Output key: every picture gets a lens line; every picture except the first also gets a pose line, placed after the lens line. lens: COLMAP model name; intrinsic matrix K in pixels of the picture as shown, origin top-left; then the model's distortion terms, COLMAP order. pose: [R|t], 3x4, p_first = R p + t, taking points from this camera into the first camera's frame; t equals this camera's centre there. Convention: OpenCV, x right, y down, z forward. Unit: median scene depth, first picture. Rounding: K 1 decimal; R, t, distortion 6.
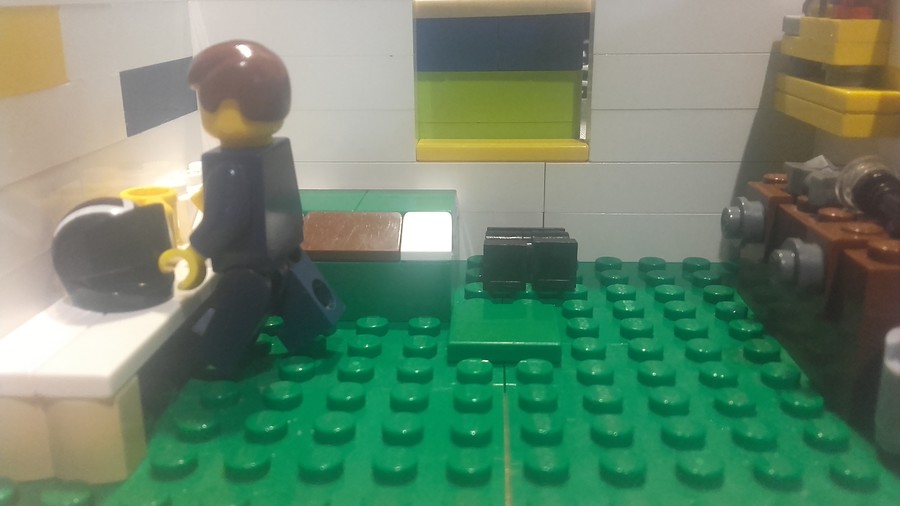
lens RADIAL K [[864.3, 0, 450.0], [0, 864.3, 253.0], [0, 0, 1]] dist [0.106784, -0.276826]
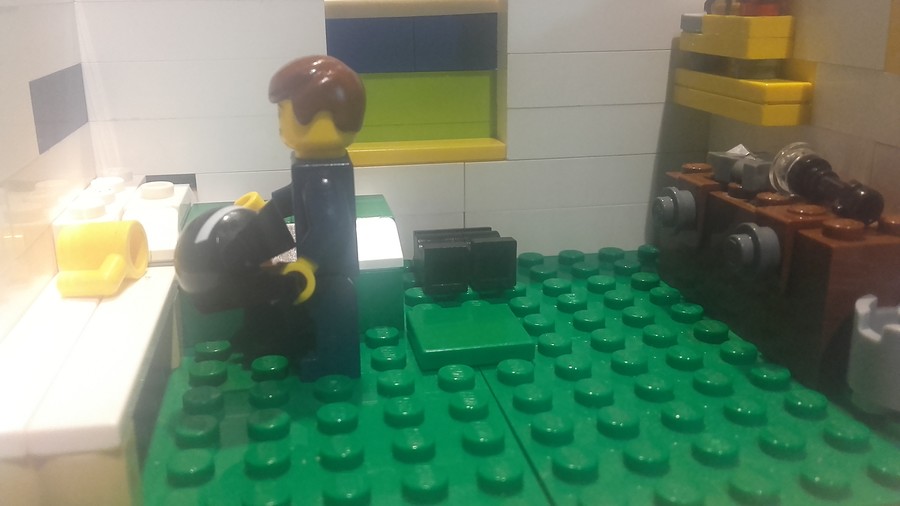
lens RADIAL K [[864.3, 0, 450.0], [0, 864.3, 253.0], [0, 0, 1]] dist [0.106784, -0.276826]
pose [[0.971810, -0.067937, 0.225763, -0.169374], [0.068300, 0.997646, 0.006213, -0.009590], [-0.225654, 0.009382, 0.974162, 0.040189]]
